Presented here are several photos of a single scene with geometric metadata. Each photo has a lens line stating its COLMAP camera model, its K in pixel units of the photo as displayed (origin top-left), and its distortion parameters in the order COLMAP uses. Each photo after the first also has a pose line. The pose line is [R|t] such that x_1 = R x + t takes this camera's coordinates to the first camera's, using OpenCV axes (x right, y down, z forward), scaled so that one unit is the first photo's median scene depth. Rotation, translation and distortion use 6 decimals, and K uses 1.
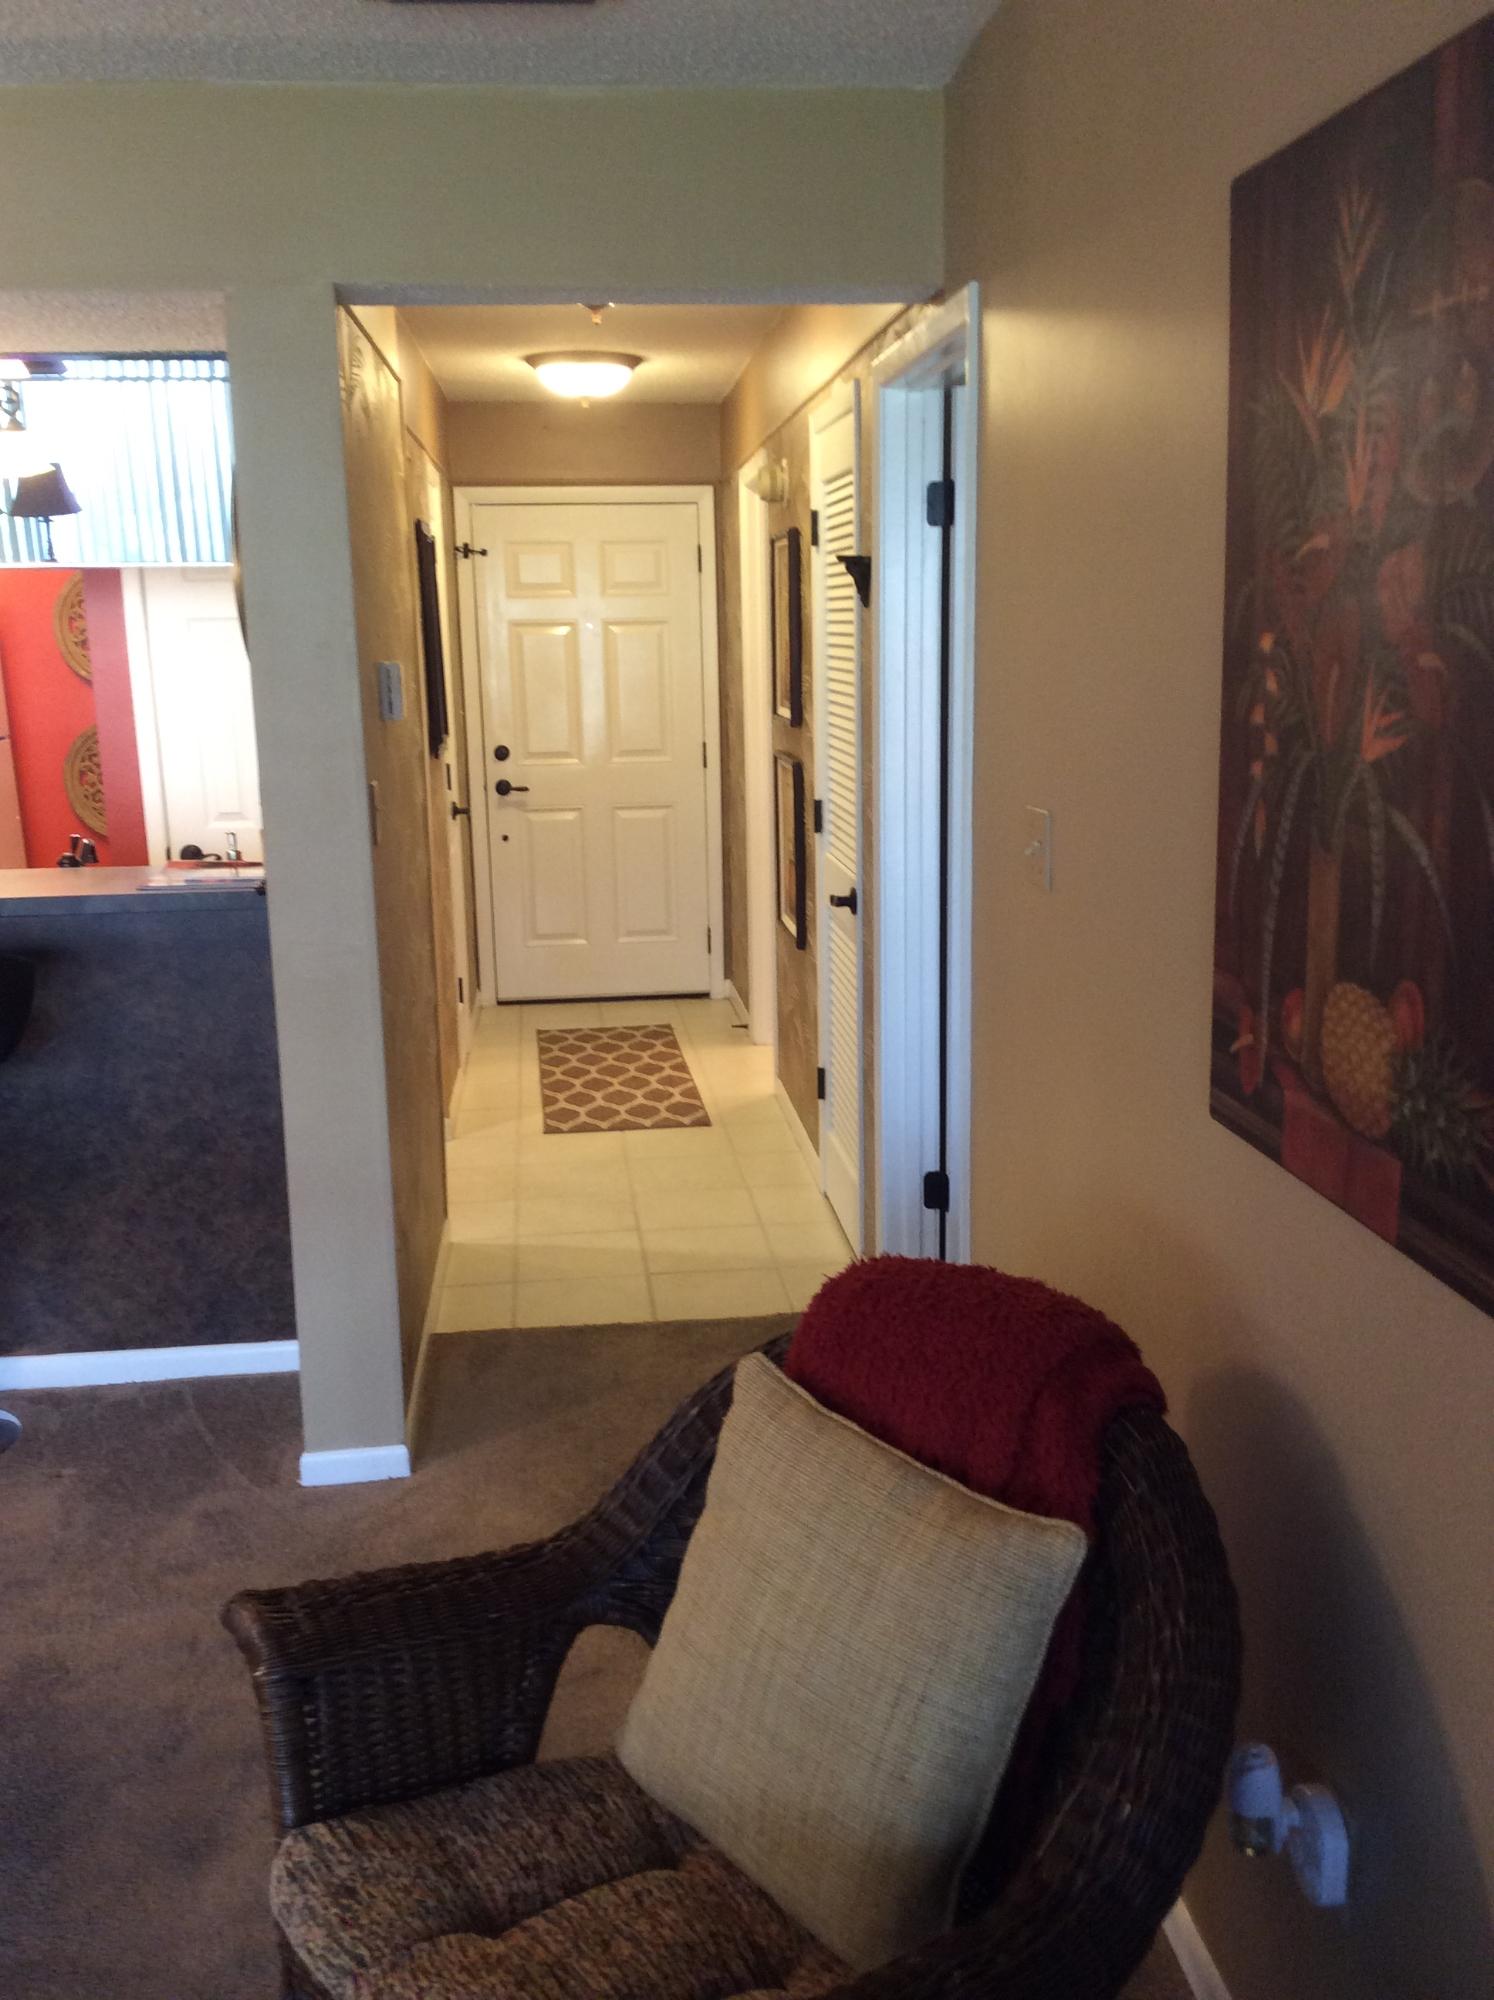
lens RADIAL K [[1815.0, 0, 756.7], [0, 1815.0, 1011.5], [0, 0, 1]] dist [0.027482, -0.011472]
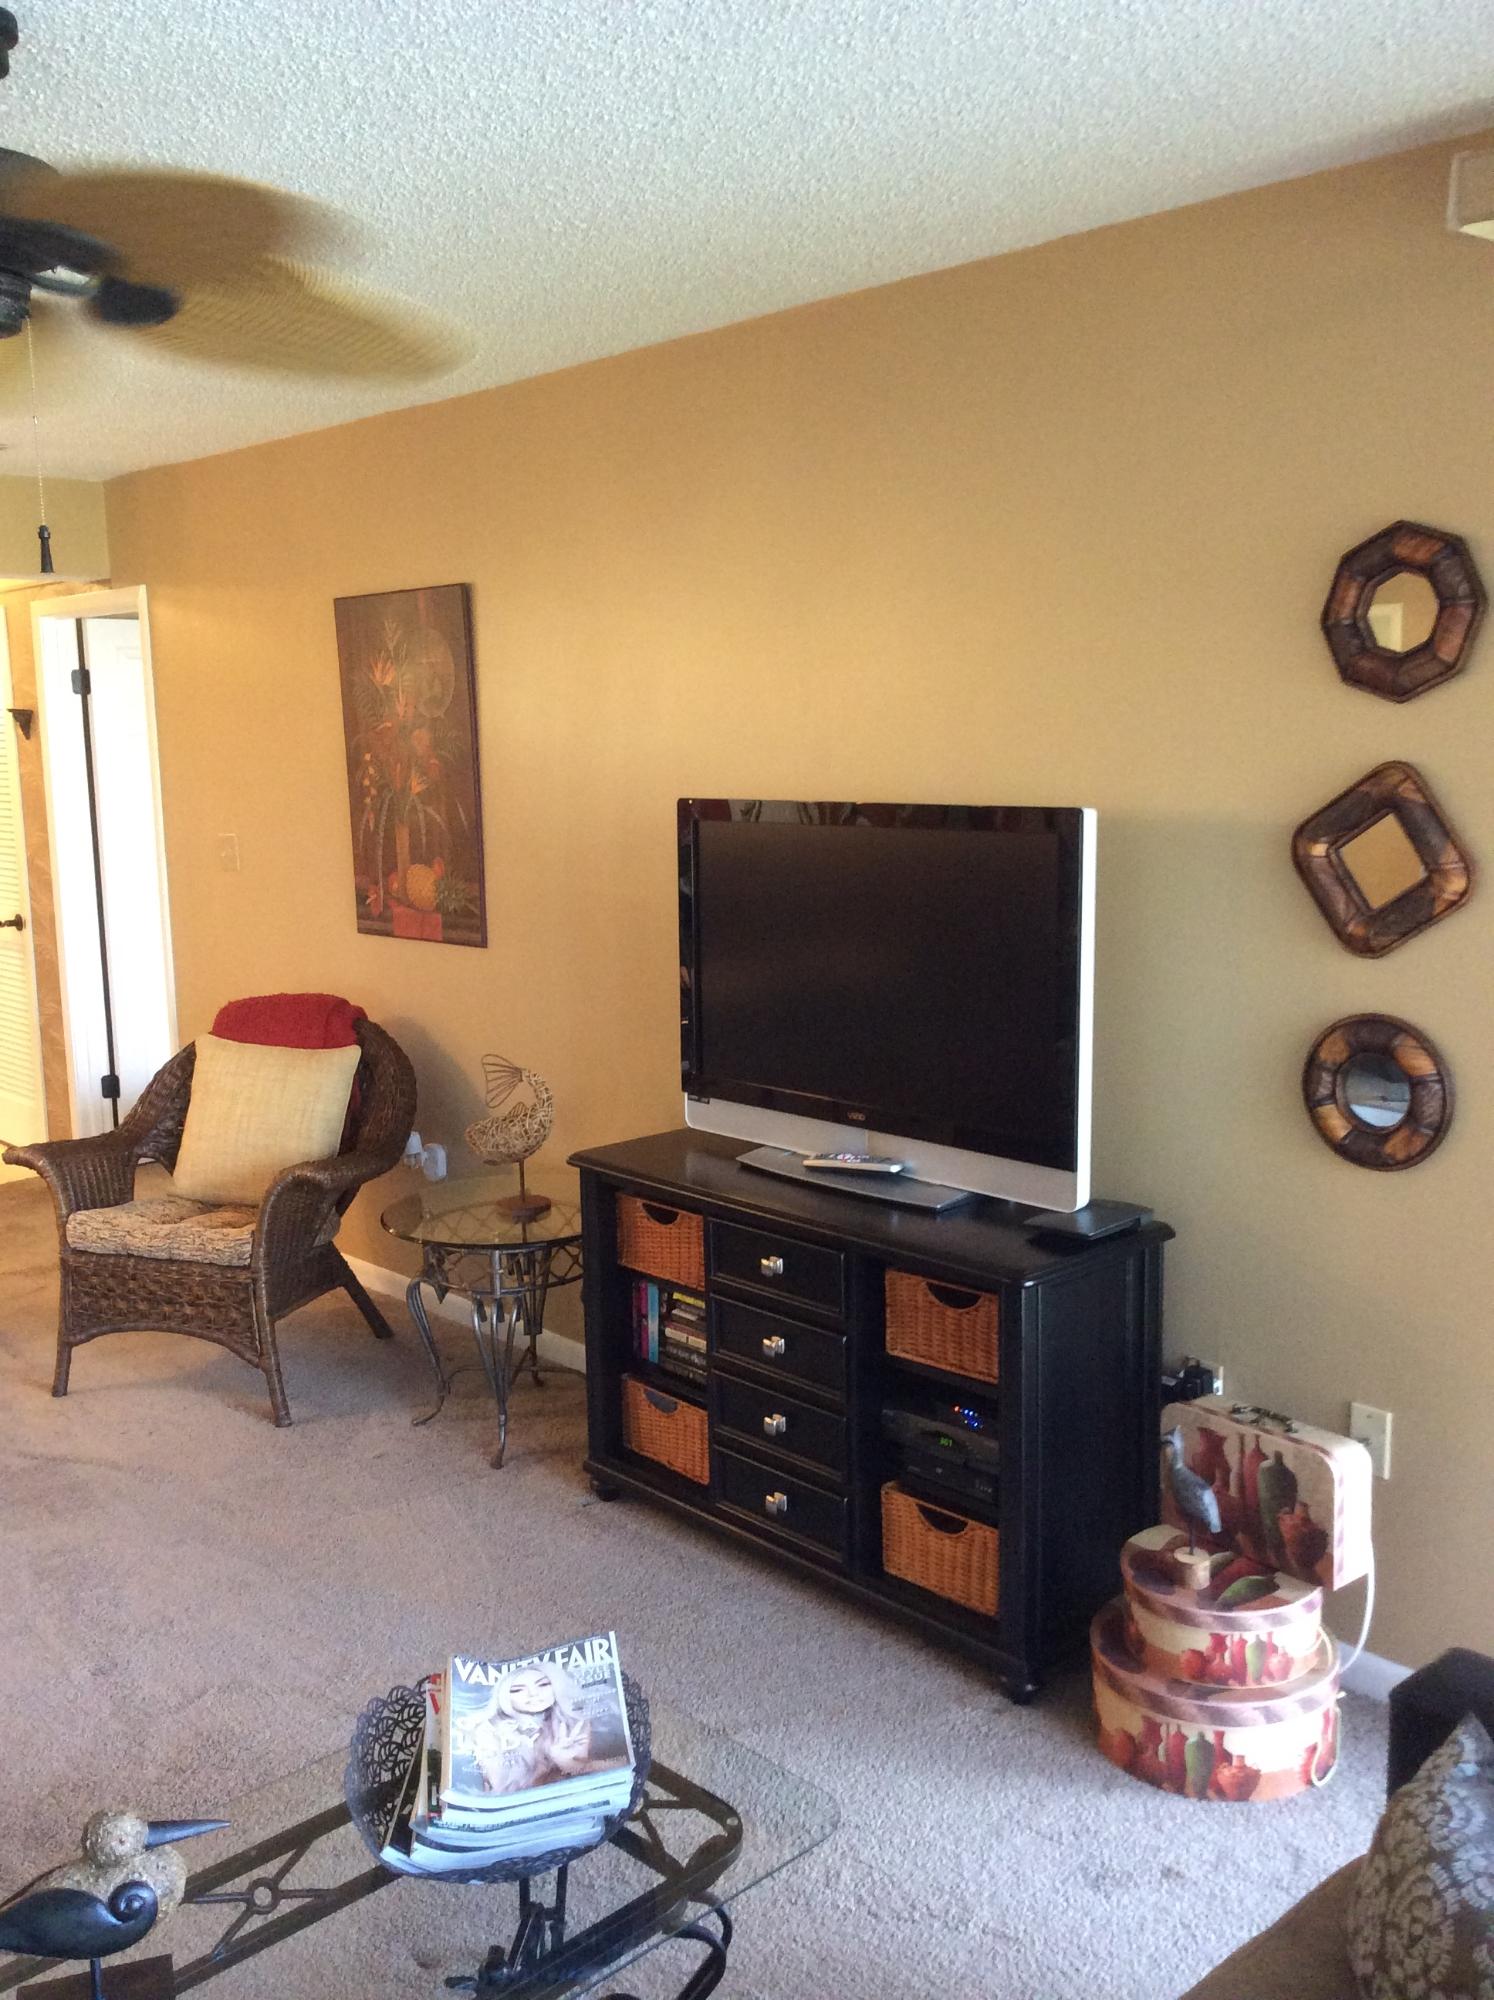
lens RADIAL K [[1815.0, 0, 752.3], [0, 1815.0, 998.2], [0, 0, 1]] dist [0.027482, -0.011472]
pose [[0.803151, -0.086692, 0.589435, -0.989703], [0.128423, 0.991290, -0.029190, 0.349597], [-0.581770, 0.099141, 0.807288, -1.694756]]
